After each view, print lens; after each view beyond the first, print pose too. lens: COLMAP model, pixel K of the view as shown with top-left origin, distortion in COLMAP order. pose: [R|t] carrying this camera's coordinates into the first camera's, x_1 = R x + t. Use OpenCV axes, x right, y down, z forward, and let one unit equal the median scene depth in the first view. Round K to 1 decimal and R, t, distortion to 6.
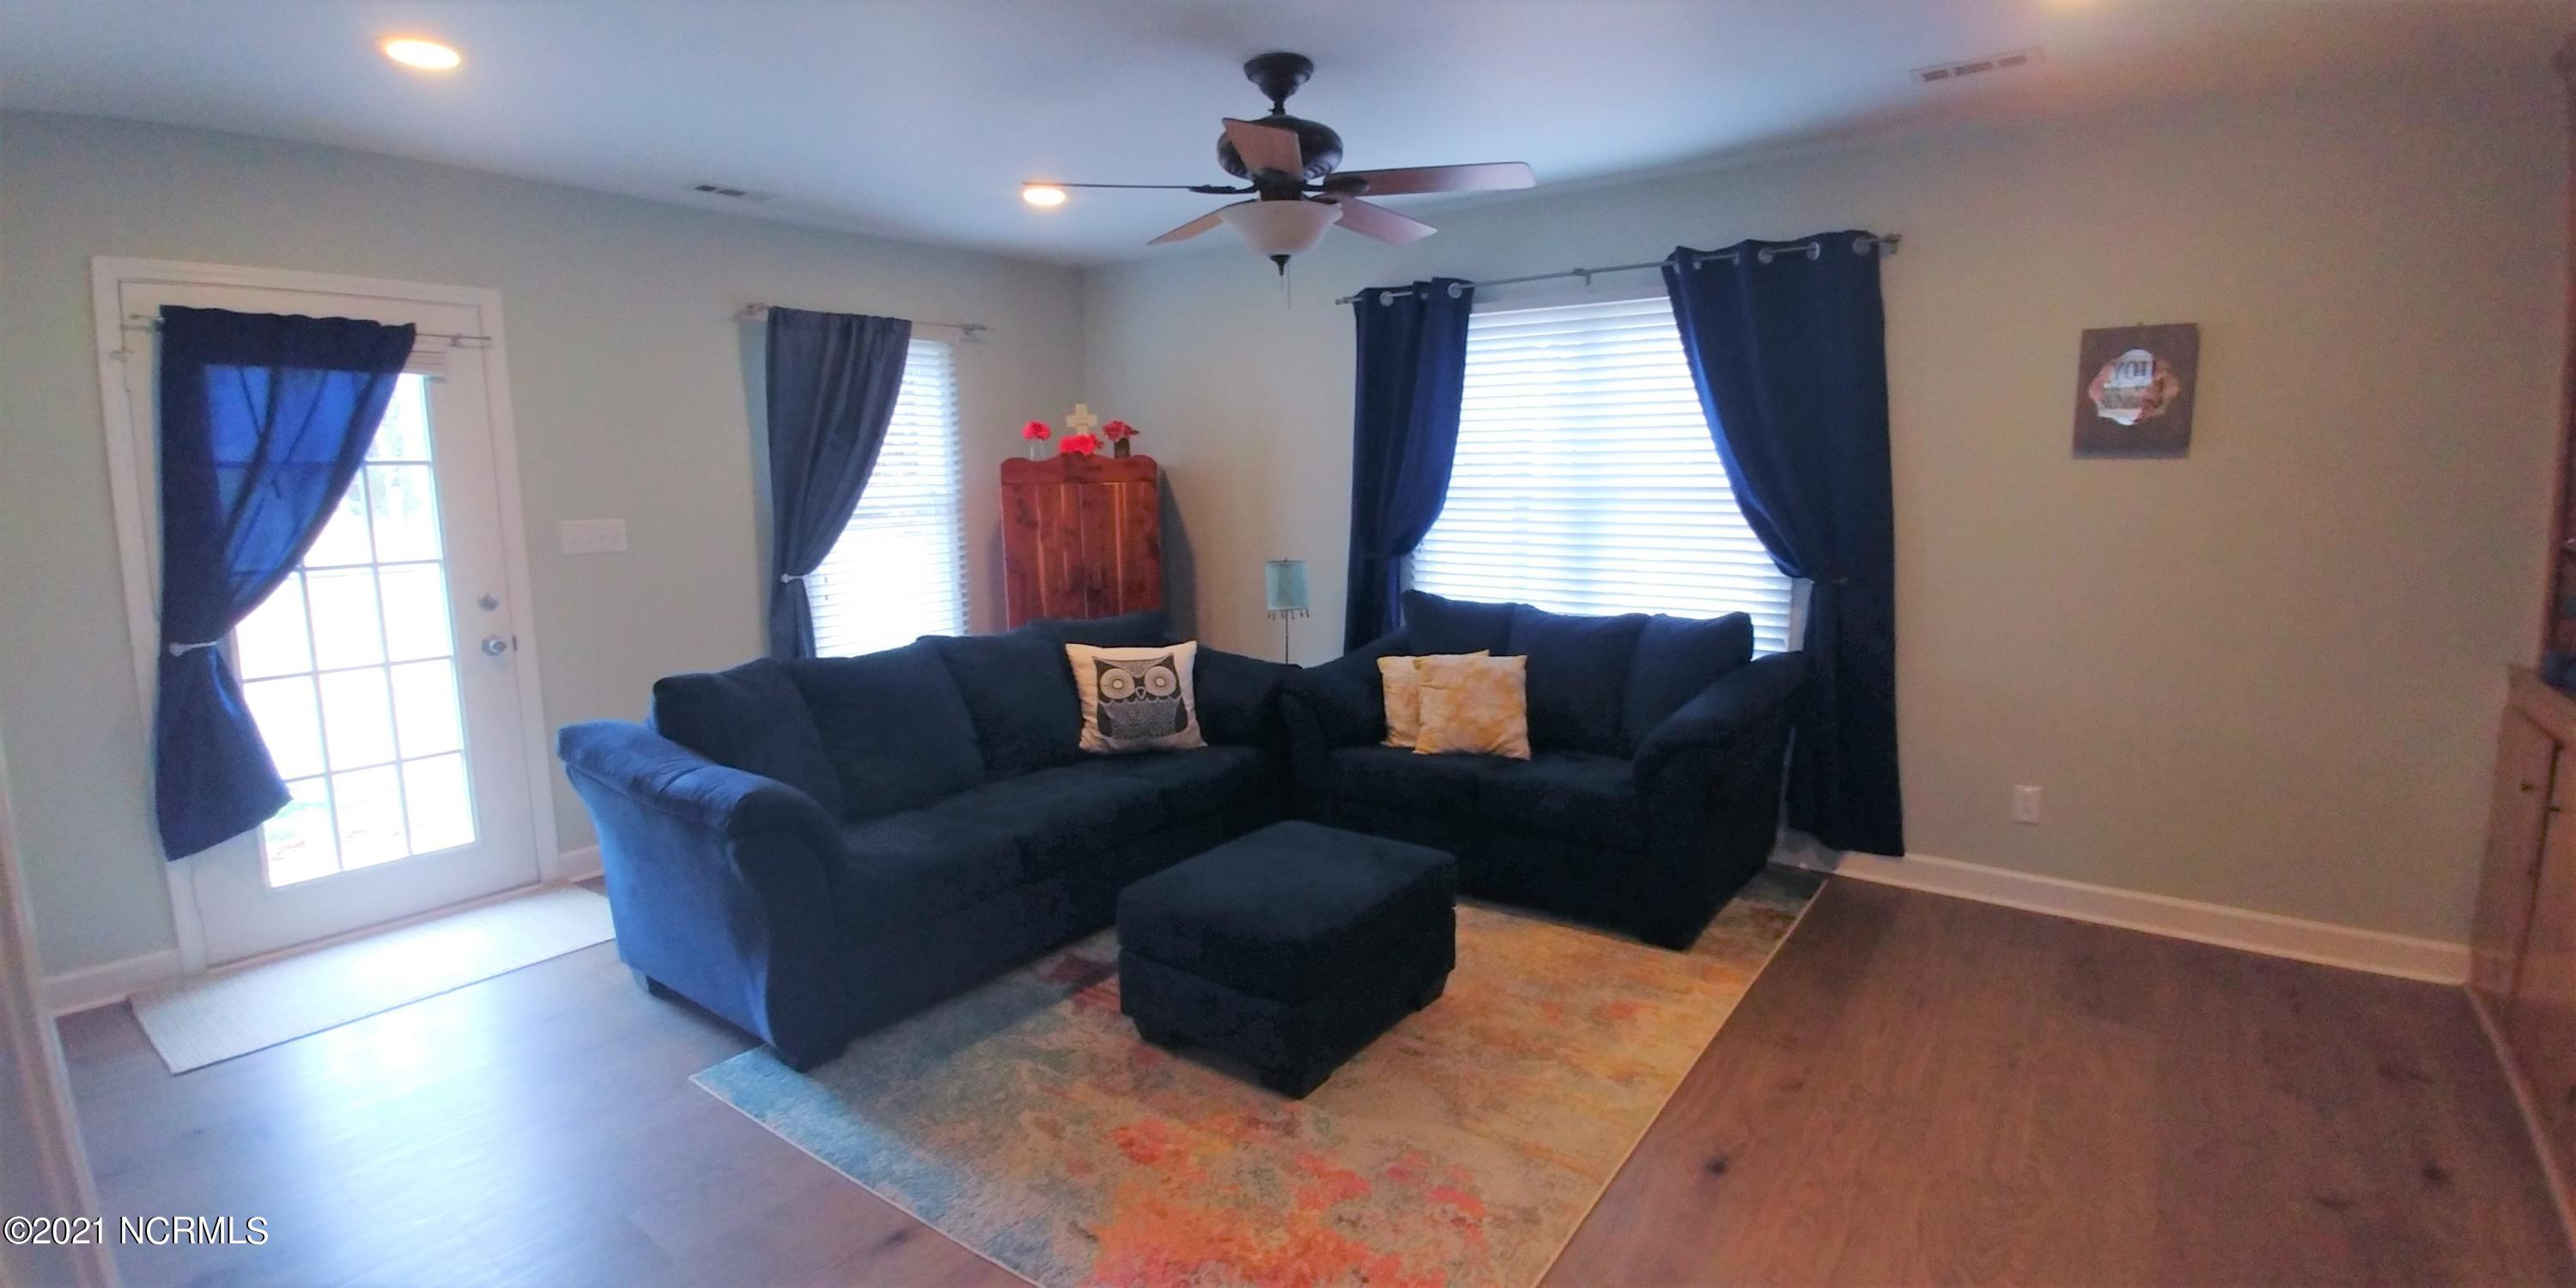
lens RADIAL K [[1148.7, 0, 1295.7], [0, 1148.7, 630.8], [0, 0, 1]] dist [-0.043688, 0.023671]
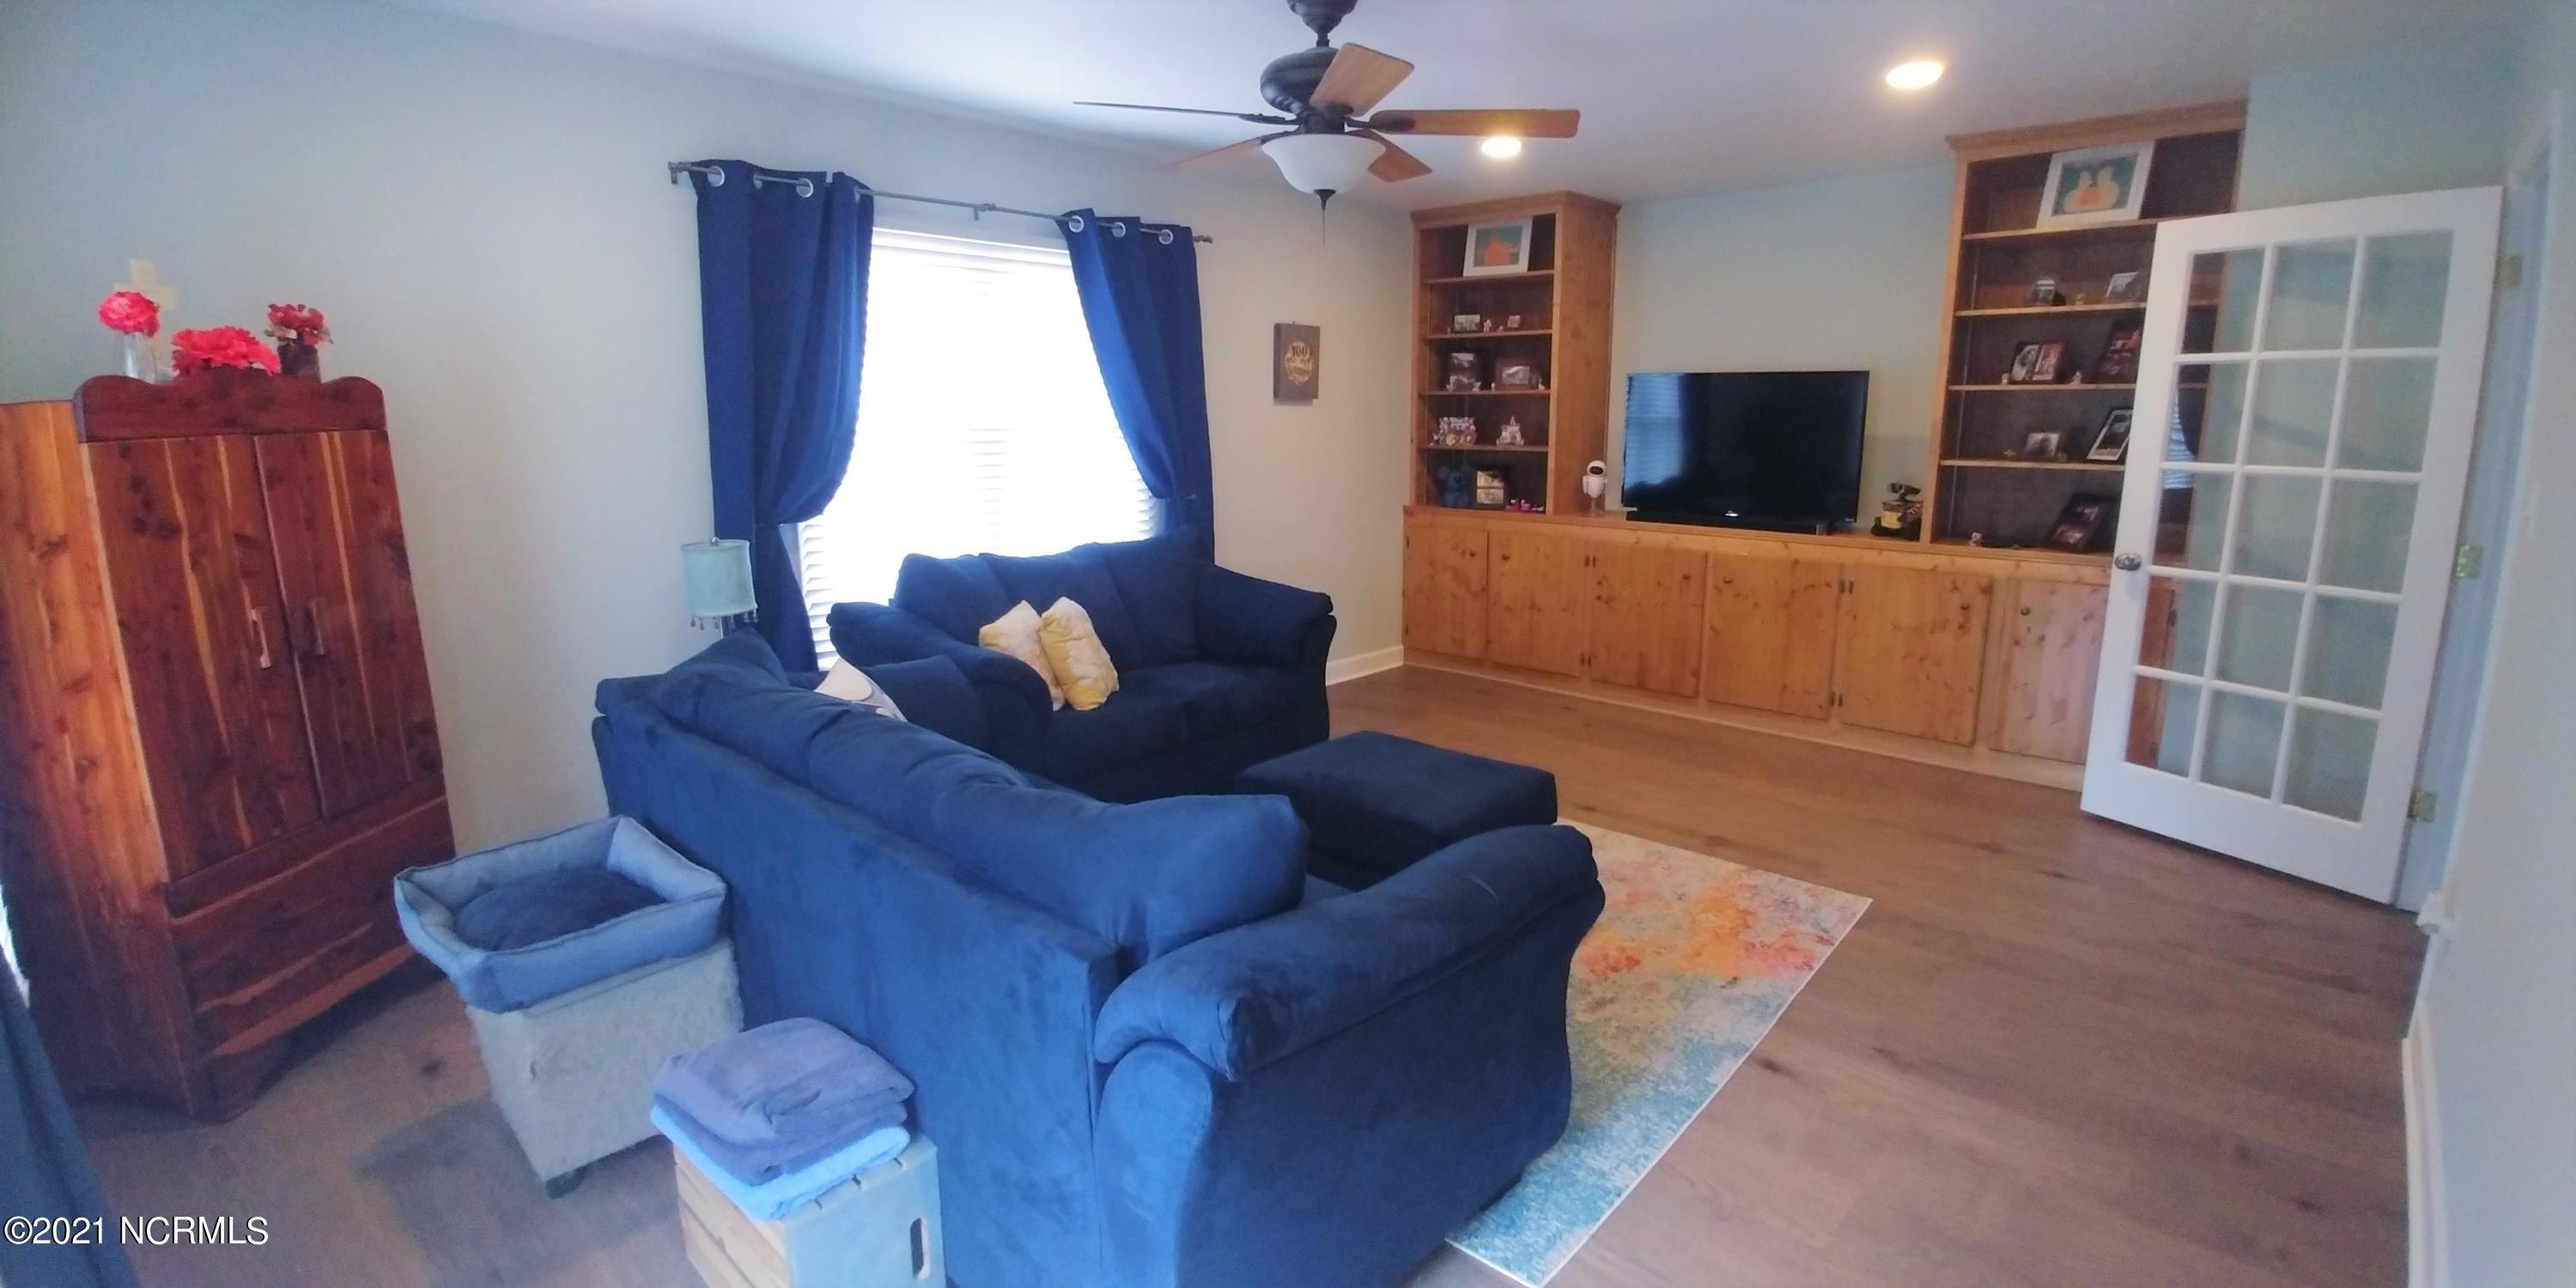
lens RADIAL K [[1182.2, 0, 1292.9], [0, 1182.2, 621.4], [0, 0, 1]] dist [-0.001456, 0.000215]
pose [[0.074078, -0.171822, 0.982339, -0.831592], [0.131188, 0.978164, 0.161199, -0.100601], [-0.988586, 0.116930, 0.095001, 0.722189]]
